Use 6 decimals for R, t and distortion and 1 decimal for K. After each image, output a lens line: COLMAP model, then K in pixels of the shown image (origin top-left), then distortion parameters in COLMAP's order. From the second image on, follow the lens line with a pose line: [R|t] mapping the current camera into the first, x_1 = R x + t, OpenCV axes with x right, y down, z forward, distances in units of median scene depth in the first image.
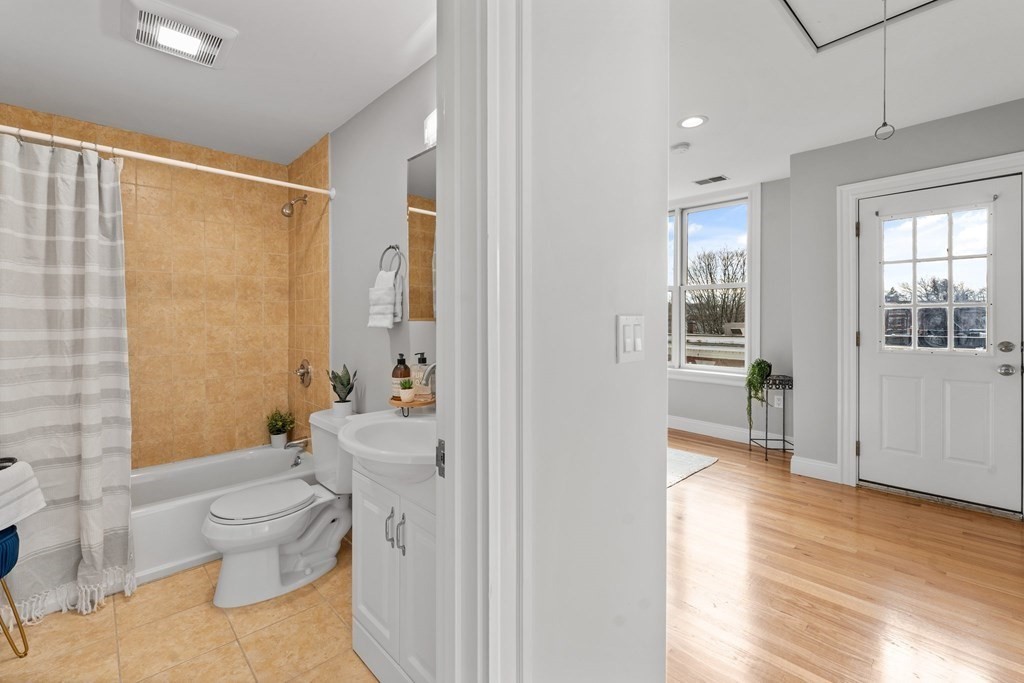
lens RADIAL K [[454.1, 0, 494.3], [0, 454.1, 319.4], [0, 0, 1]] dist [0.001307, -0.001569]
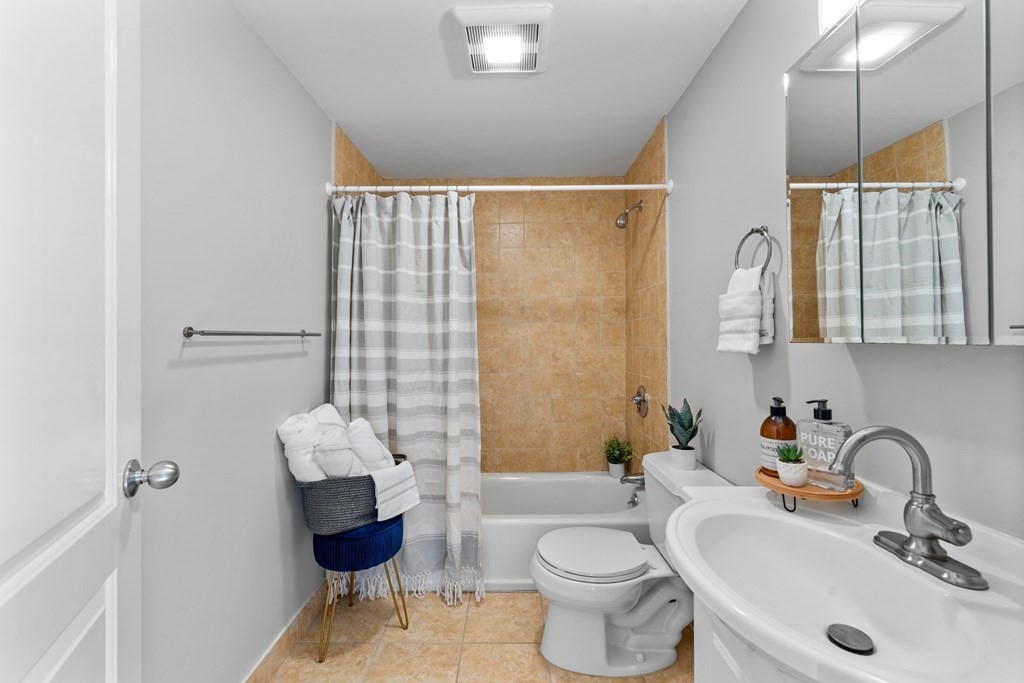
lens RADIAL K [[426.1, 0, 508.8], [0, 426.1, 337.6], [0, 0, 1]] dist [0.003414, -0.000906]
pose [[0.747072, -0.008386, -0.664691, -0.082018], [0.004601, 0.999962, -0.007445, -0.000908], [0.664728, 0.002504, 0.747082, 0.297345]]
